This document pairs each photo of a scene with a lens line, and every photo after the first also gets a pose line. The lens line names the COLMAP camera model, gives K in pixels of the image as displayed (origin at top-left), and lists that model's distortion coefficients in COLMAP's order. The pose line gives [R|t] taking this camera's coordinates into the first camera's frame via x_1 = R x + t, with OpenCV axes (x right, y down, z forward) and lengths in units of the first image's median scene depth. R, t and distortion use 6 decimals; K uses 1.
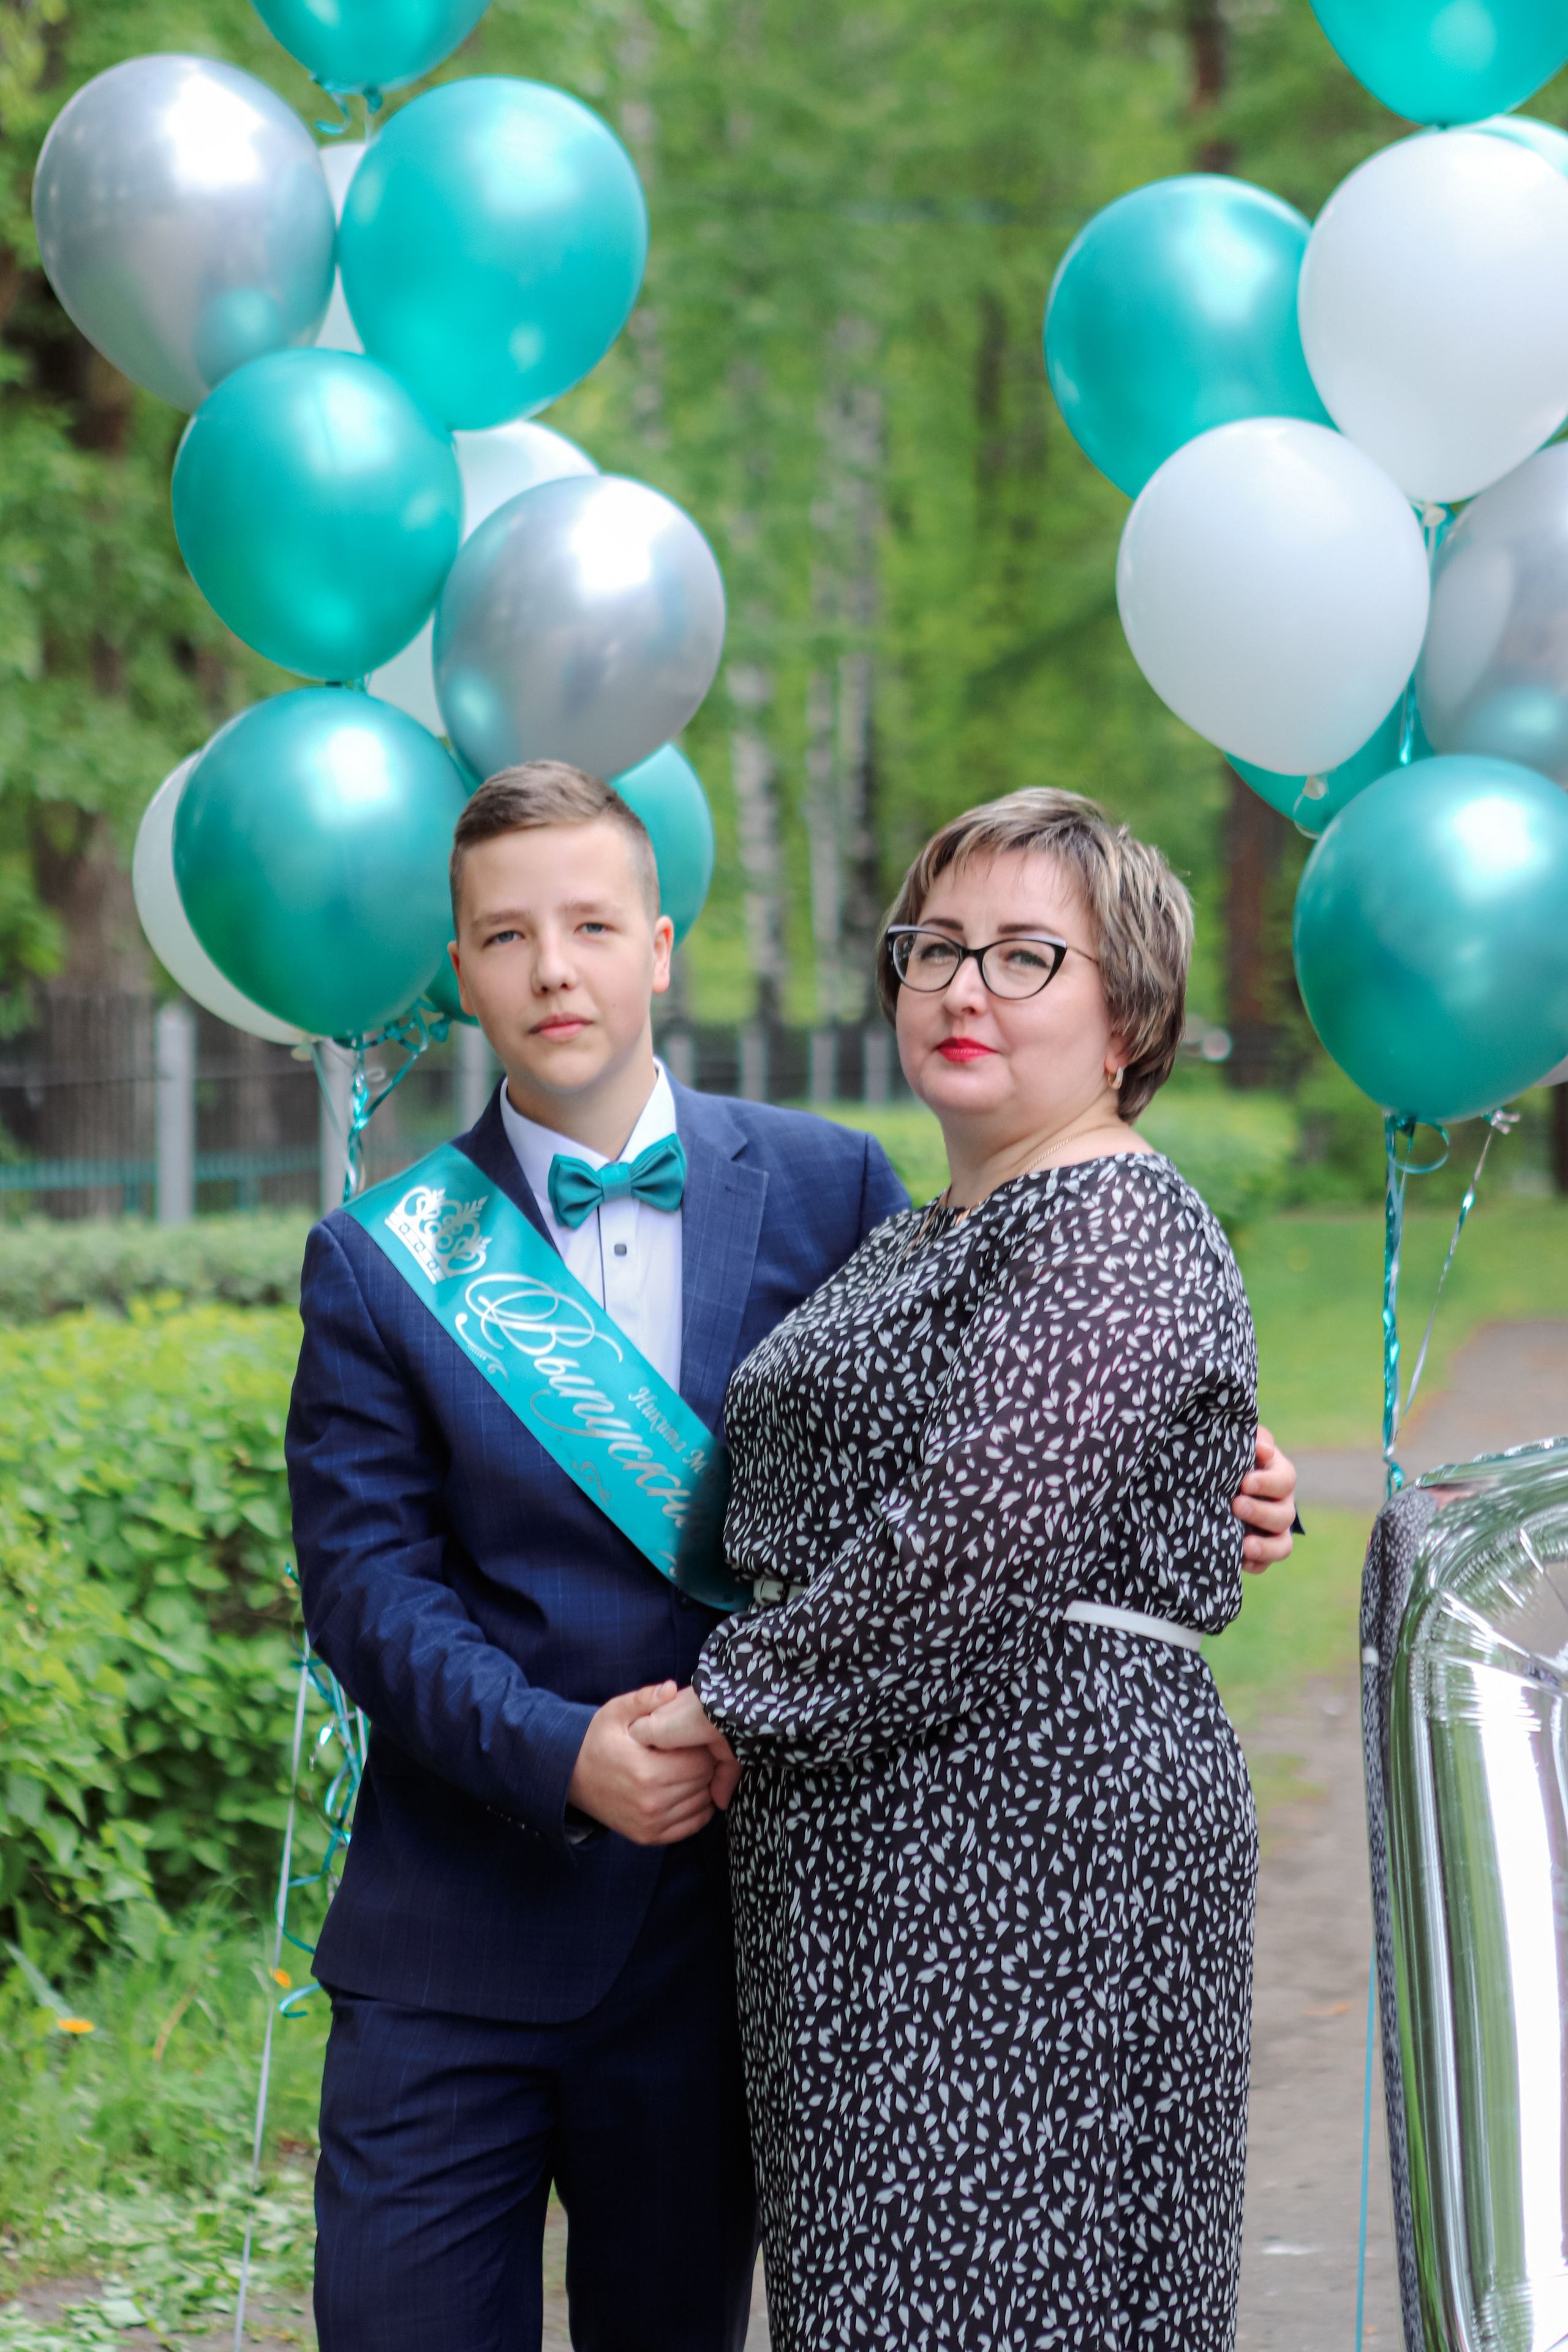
lens RADIAL K [[7477.2, 0, 784.0], [0, 7477.2, 1176.0], [0, 0, 1]] dist [0.203317, 3.603700]
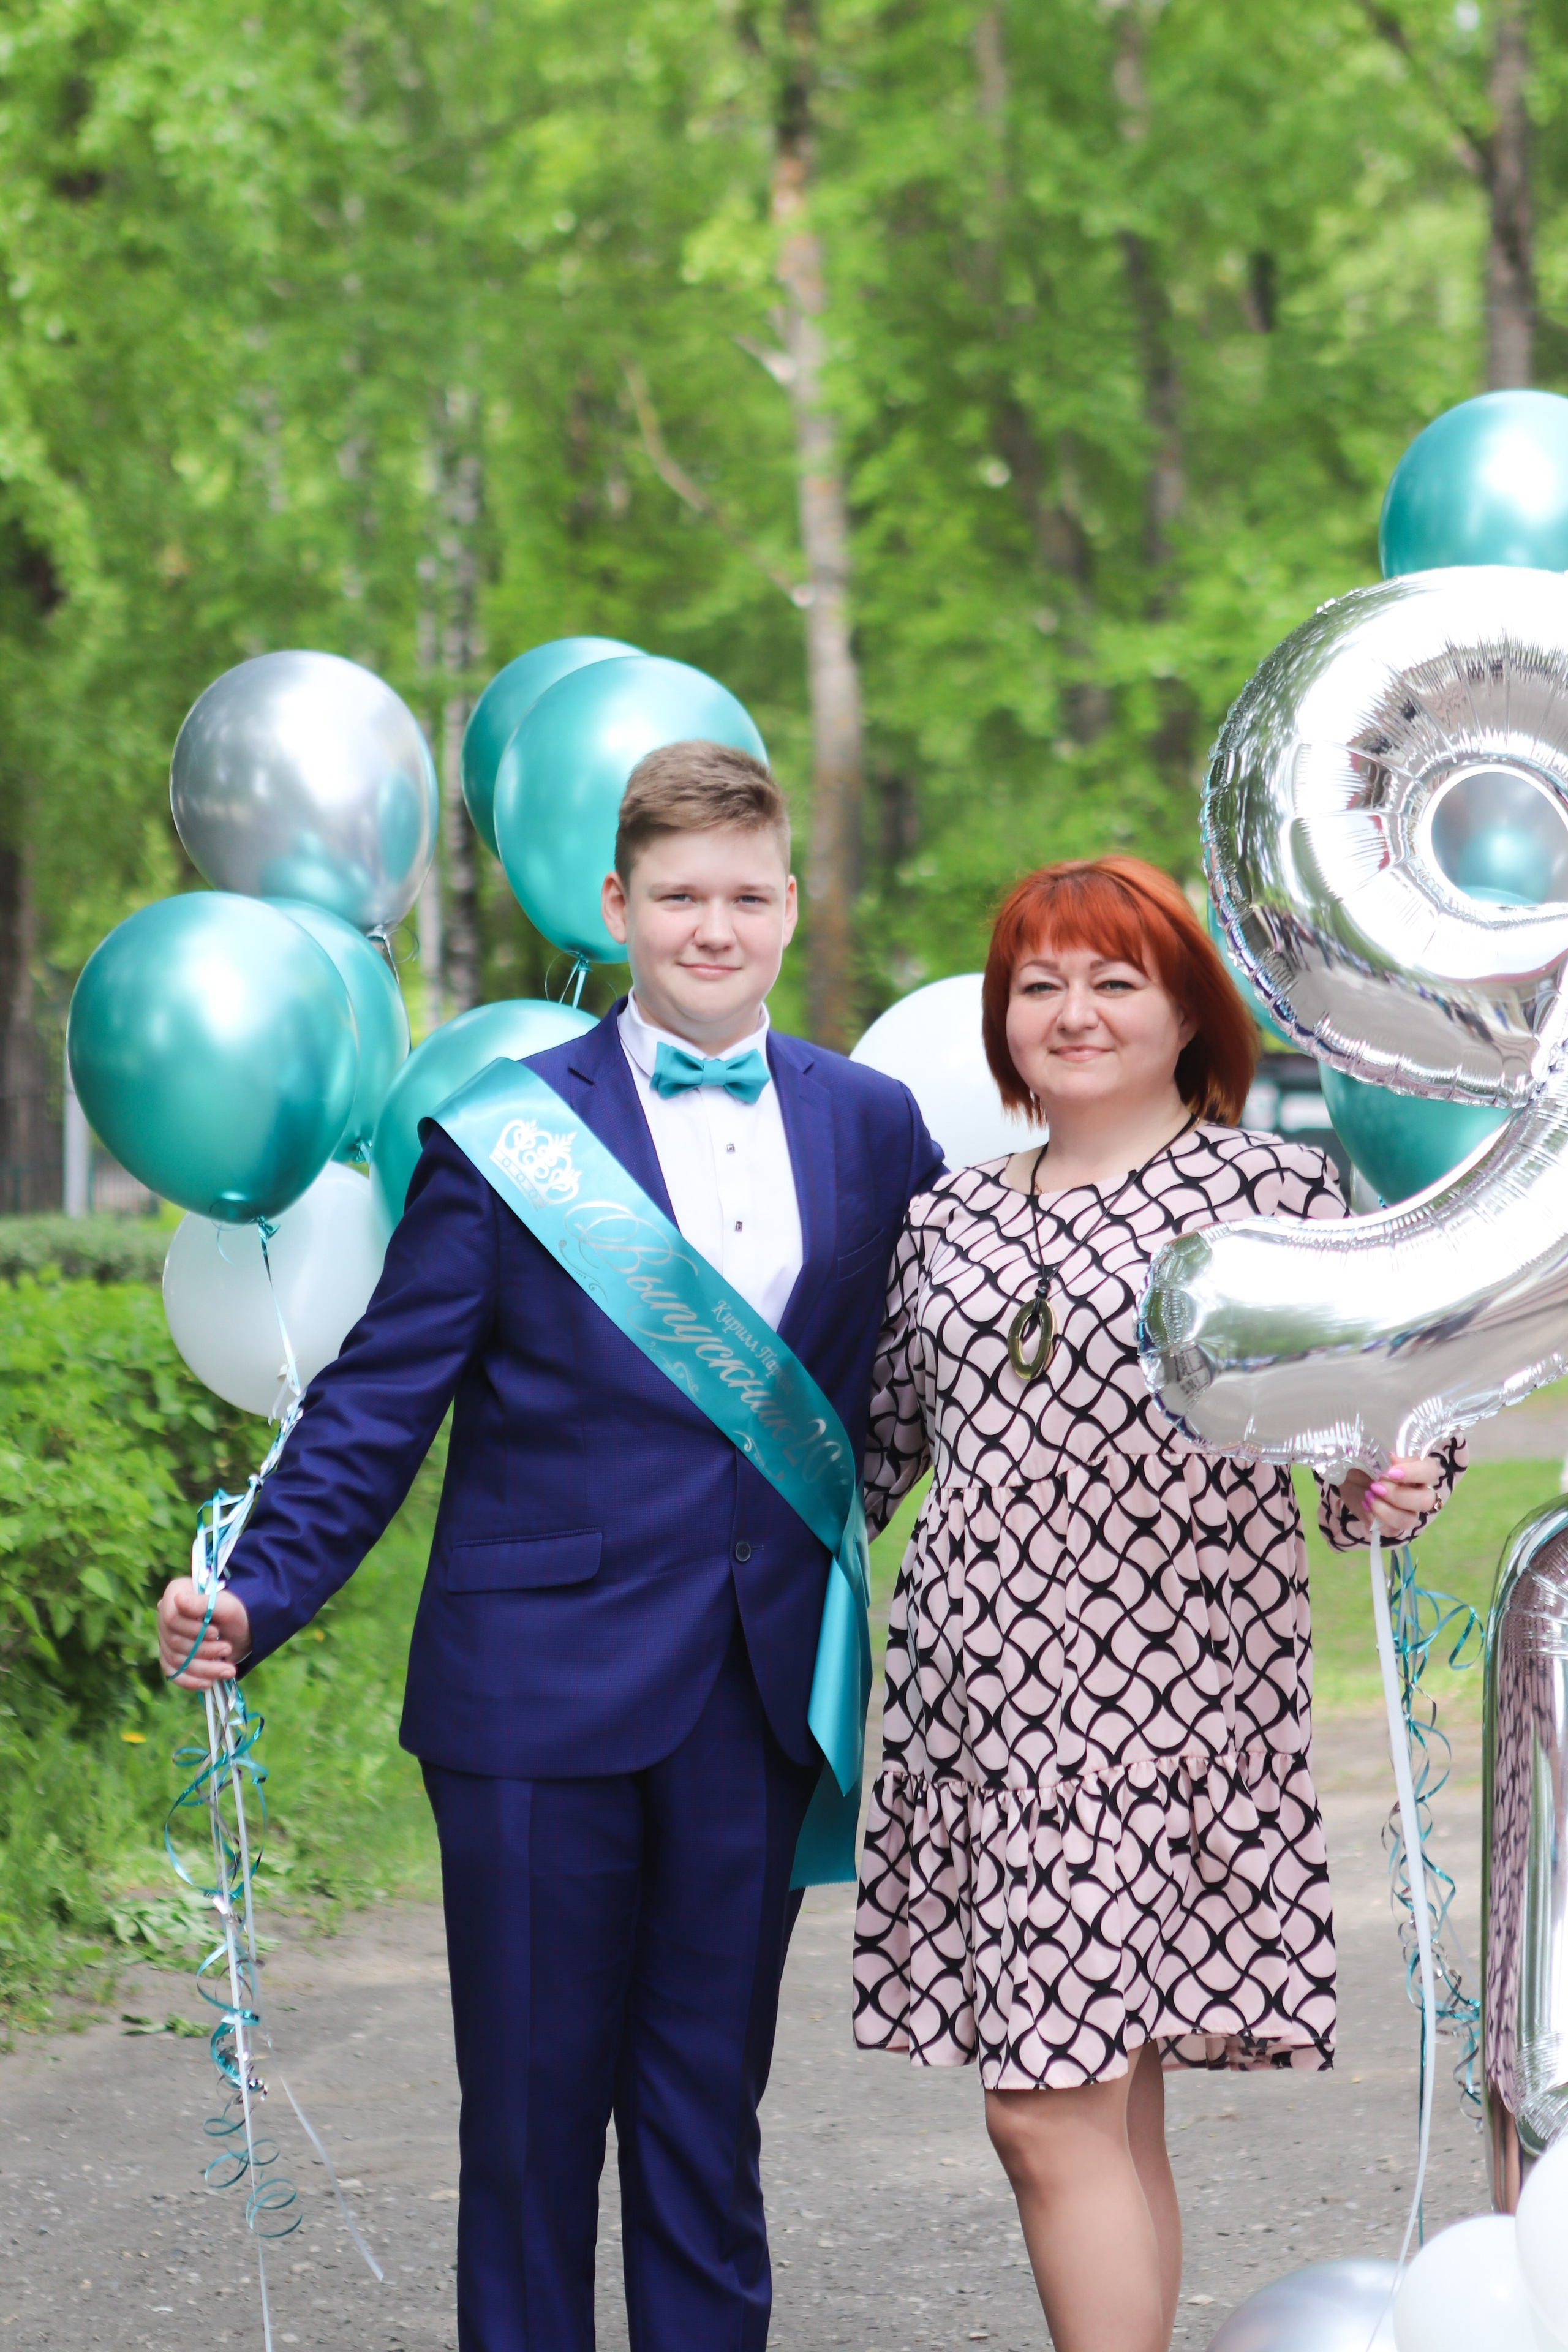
lens RADIAL K [[7291.9, 0, 784.0], [0, 7291.9, 1176.0], [0, 0, 1]] dist [0.135210, 1.316167]
pose [[0.998307, -0.000179, 0.058164, -0.039453], [0.000314, 0.999997, -0.002305, 0.003386], [-0.058163, 0.002319, 0.998304, -0.370559]]
